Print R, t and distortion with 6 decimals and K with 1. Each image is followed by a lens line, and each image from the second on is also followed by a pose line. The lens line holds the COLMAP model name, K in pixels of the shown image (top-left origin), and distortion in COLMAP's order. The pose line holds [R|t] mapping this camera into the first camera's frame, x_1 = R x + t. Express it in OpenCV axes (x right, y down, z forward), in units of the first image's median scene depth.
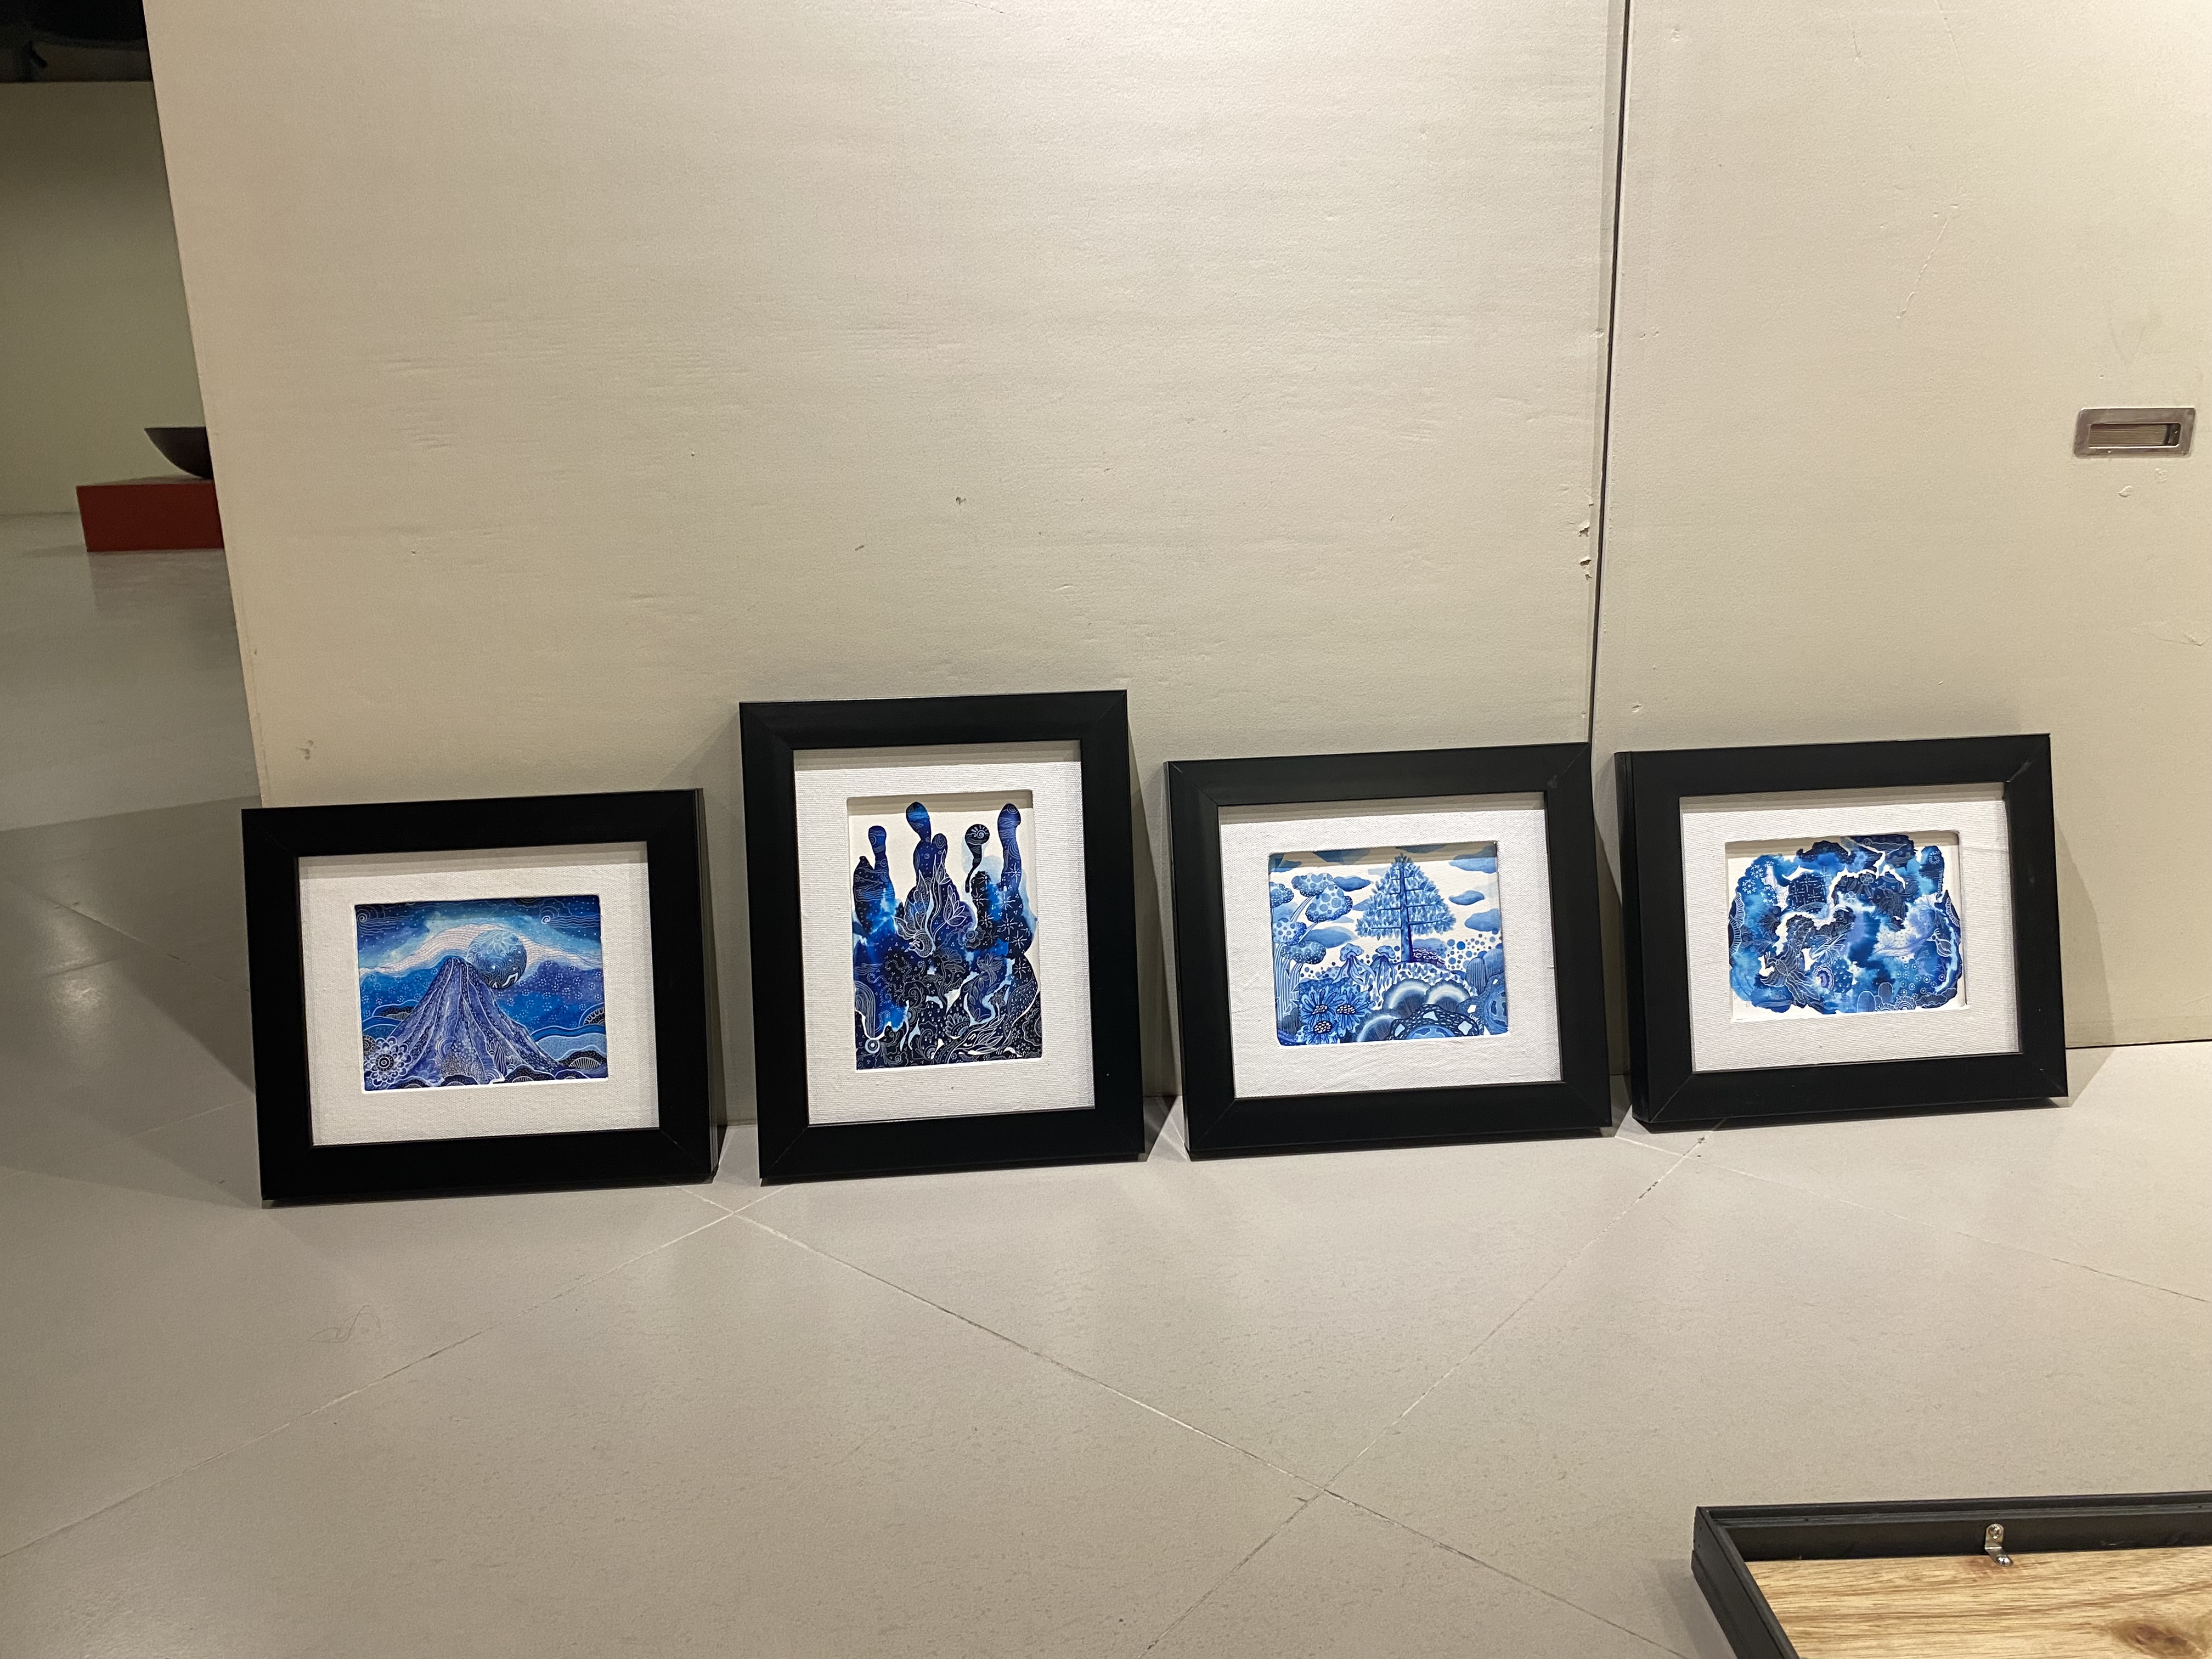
lens RADIAL K [[1691.8, 0, 1106.0], [0, 1691.8, 829.5], [0, 0, 1]] dist [0.118326, -0.220339]
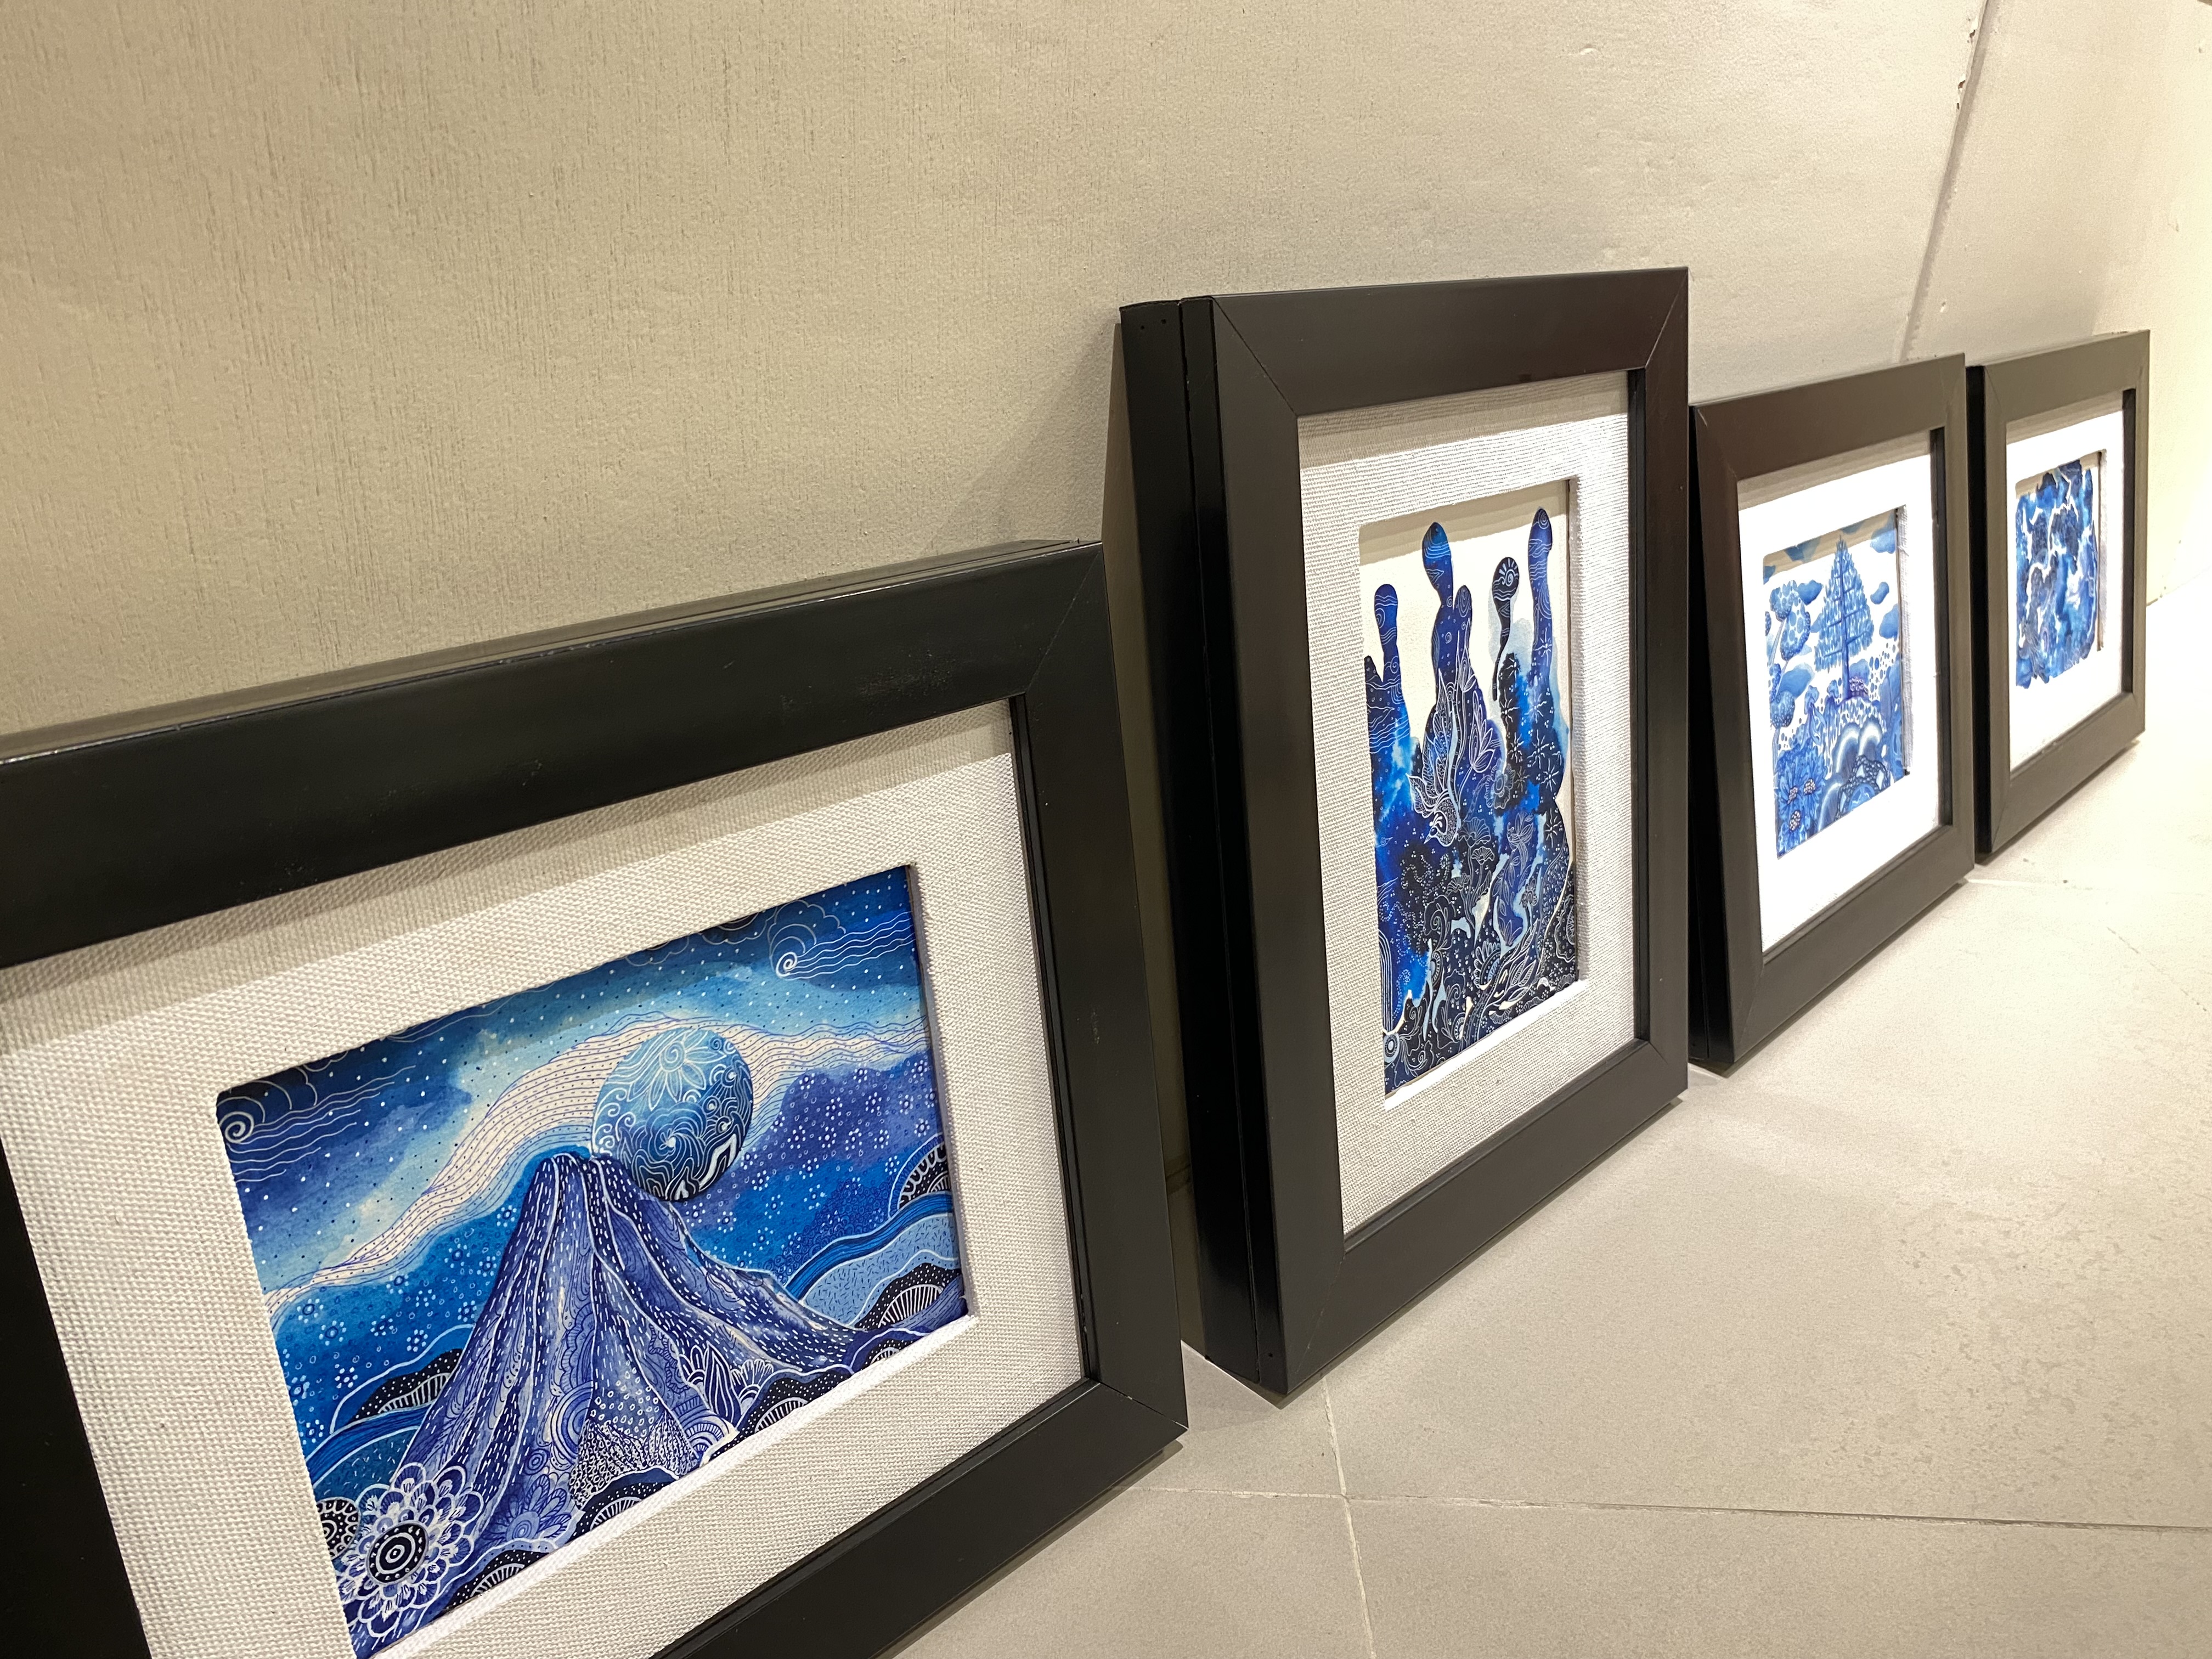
lens RADIAL K [[1691.8, 0, 1106.0], [0, 1691.8, 829.5], [0, 0, 1]] dist [0.118326, -0.220339]
pose [[0.749833, -0.199535, 0.630823, -0.486538], [0.063849, 0.970813, 0.231182, -0.047891], [-0.658540, -0.133070, 0.740687, 0.705300]]
